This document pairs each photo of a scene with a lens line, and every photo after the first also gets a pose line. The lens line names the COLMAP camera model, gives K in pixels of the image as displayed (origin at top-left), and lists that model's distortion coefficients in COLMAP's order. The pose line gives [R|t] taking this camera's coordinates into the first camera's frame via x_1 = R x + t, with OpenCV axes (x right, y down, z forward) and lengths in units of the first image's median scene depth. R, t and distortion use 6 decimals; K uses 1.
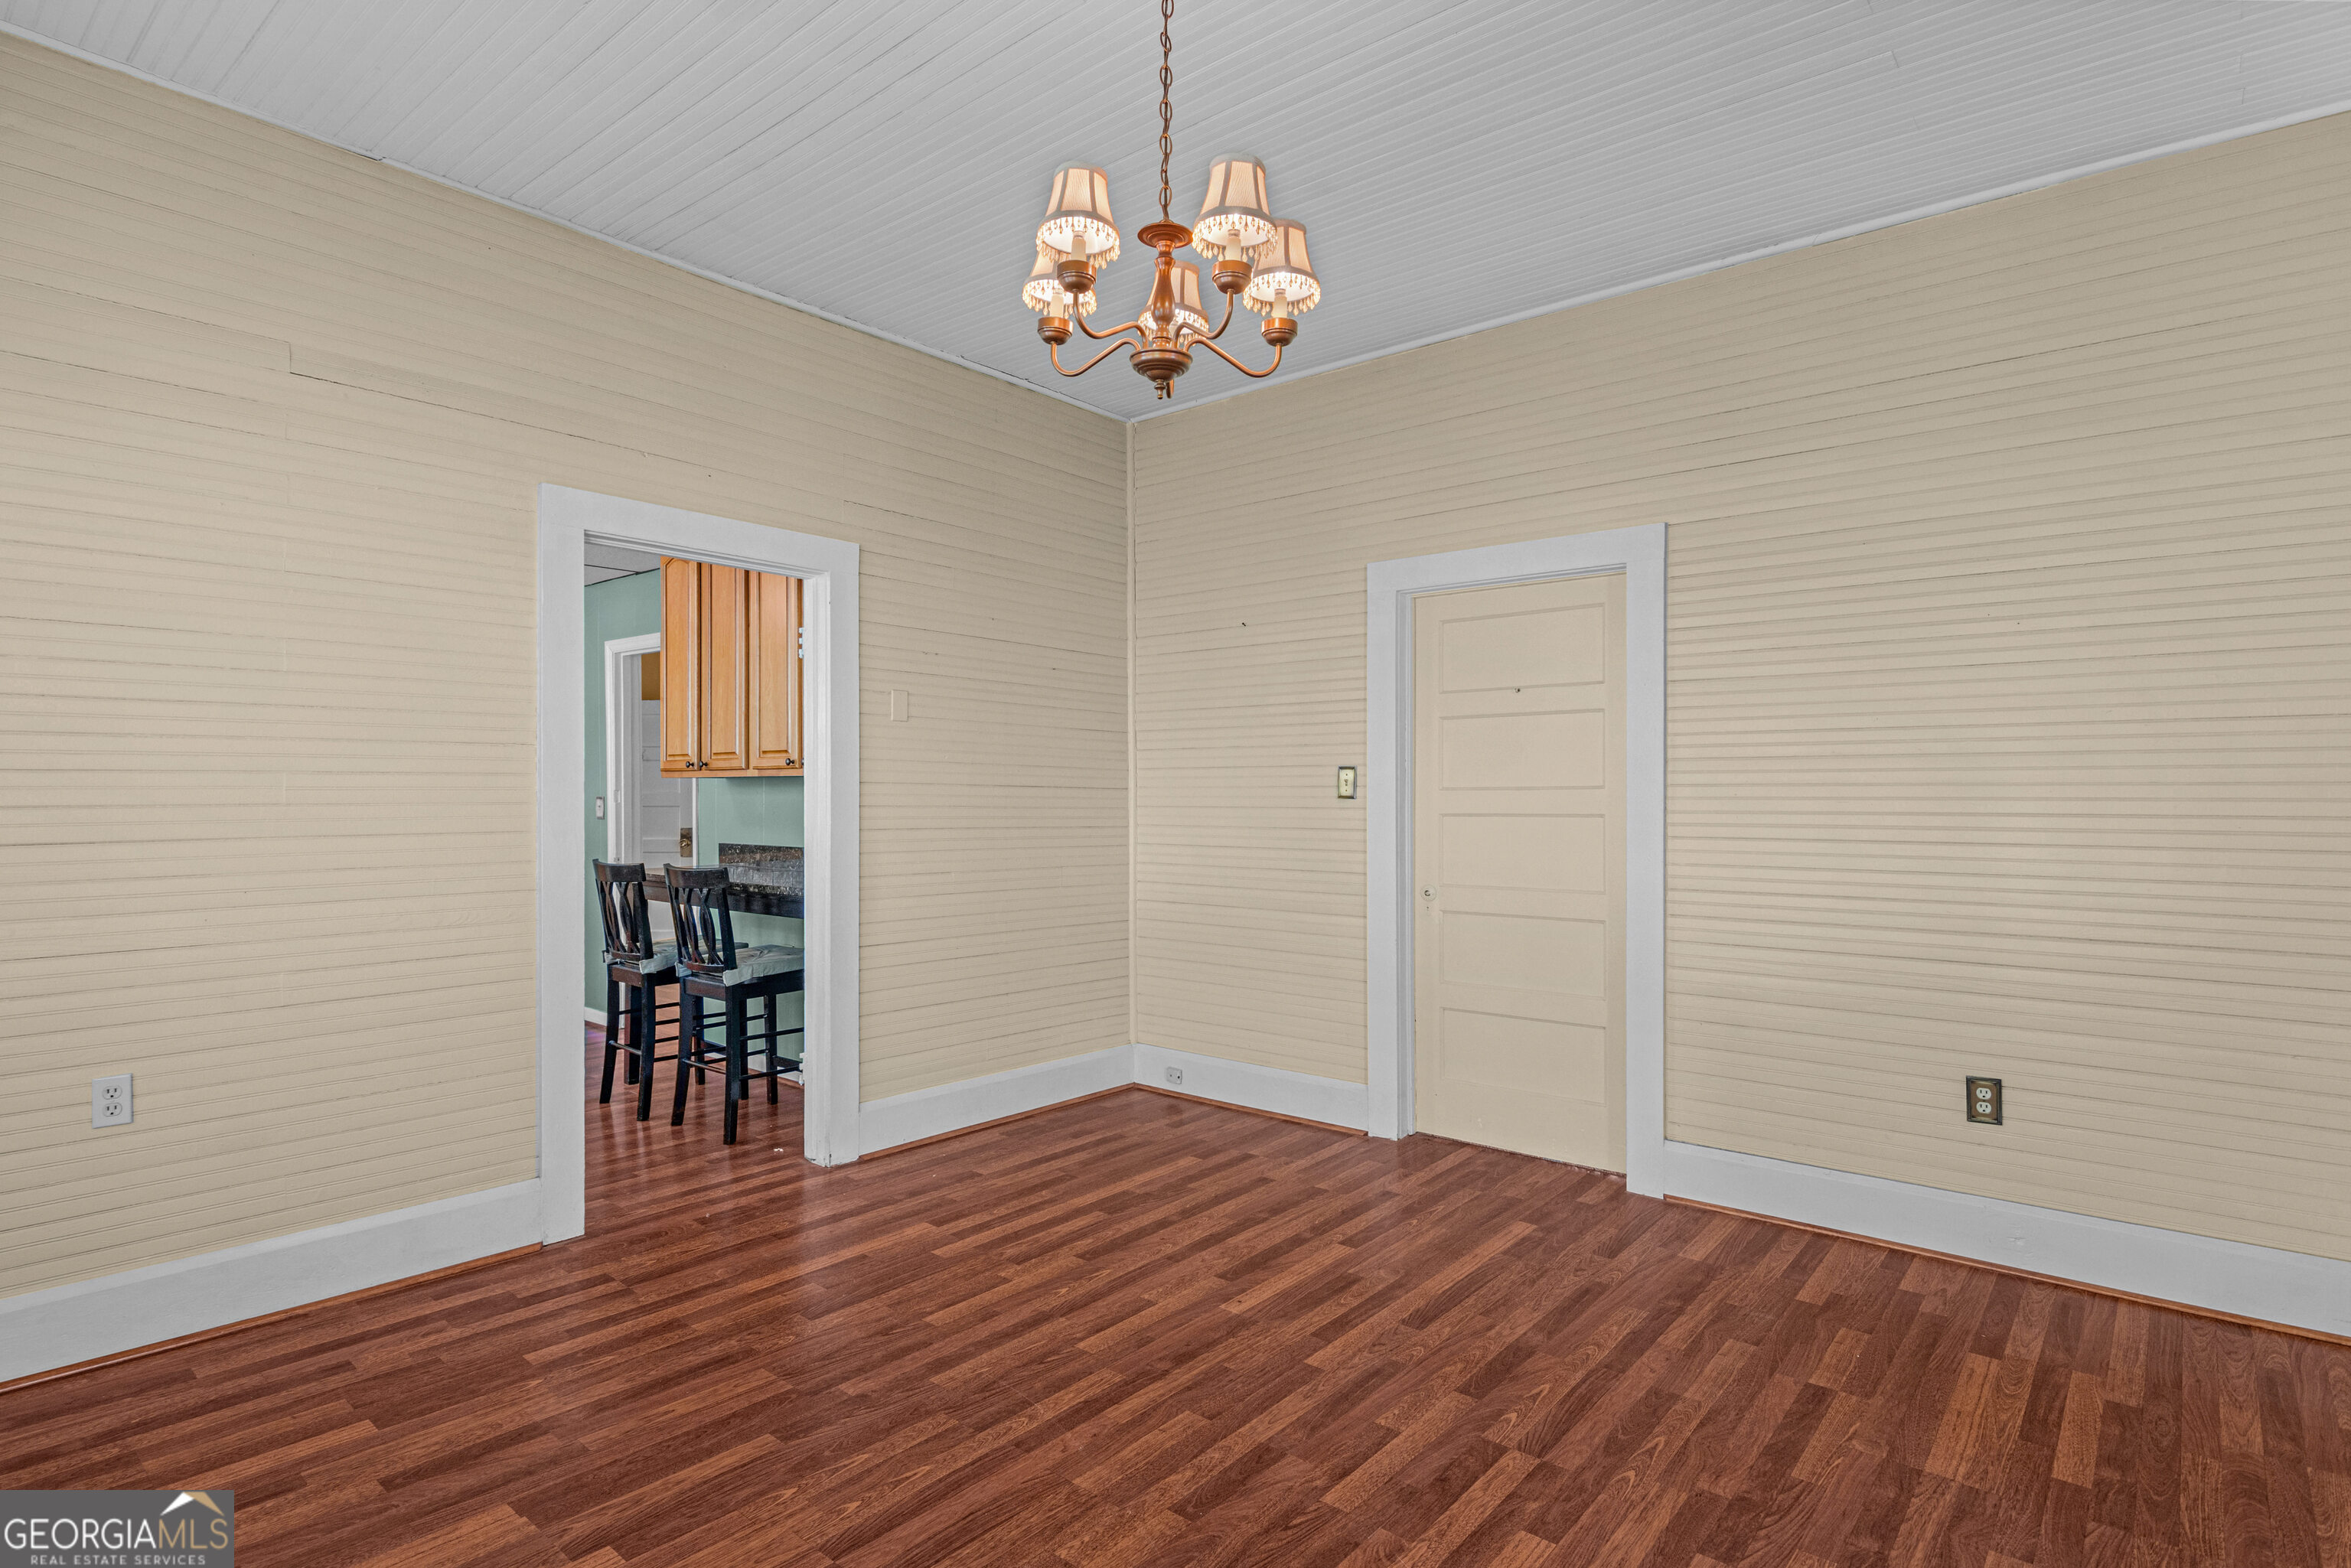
lens RADIAL K [[1189.2, 0, 1169.6], [0, 1189.2, 786.6], [0, 0, 1]] dist [0.005665, -0.013735]
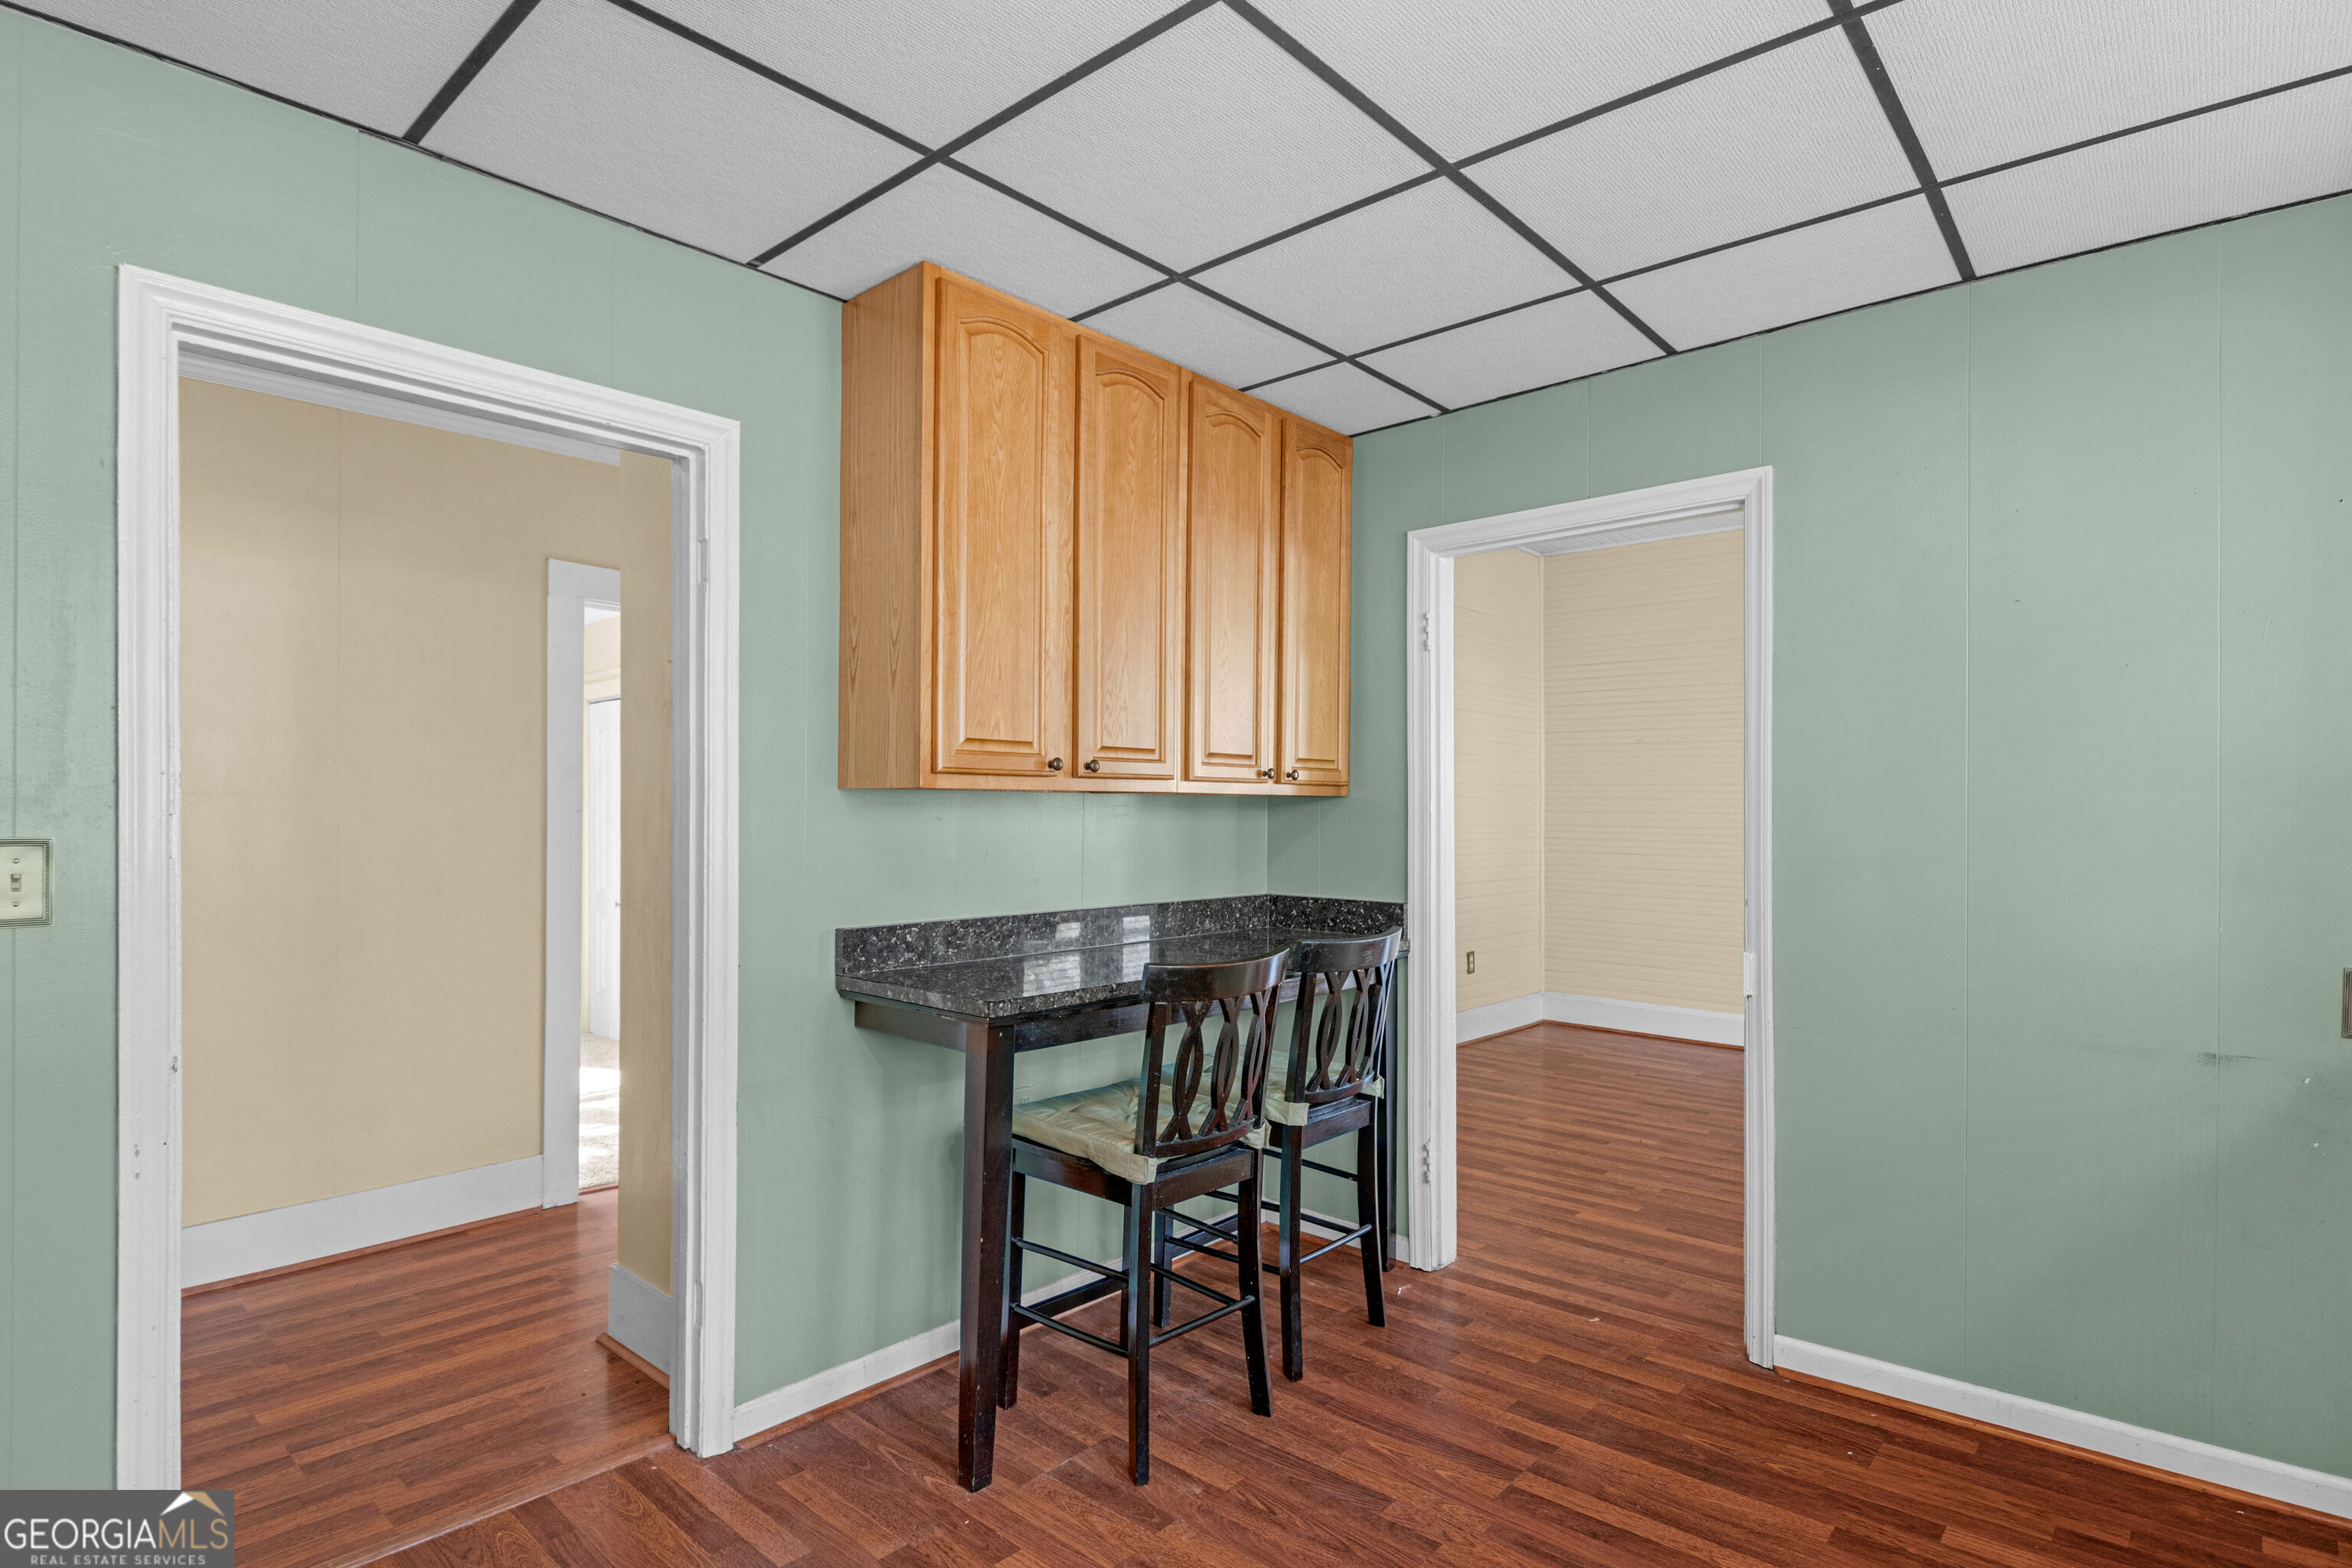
lens RADIAL K [[1189.7, 0, 1170.1], [0, 1189.7, 786.6], [0, 0, 1]] dist [0.005665, -0.013735]
pose [[0.021356, 0.023429, 0.999497, -1.401279], [-0.005110, 0.999715, -0.023325, 0.003803], [-0.999759, -0.004609, 0.021469, 1.447298]]
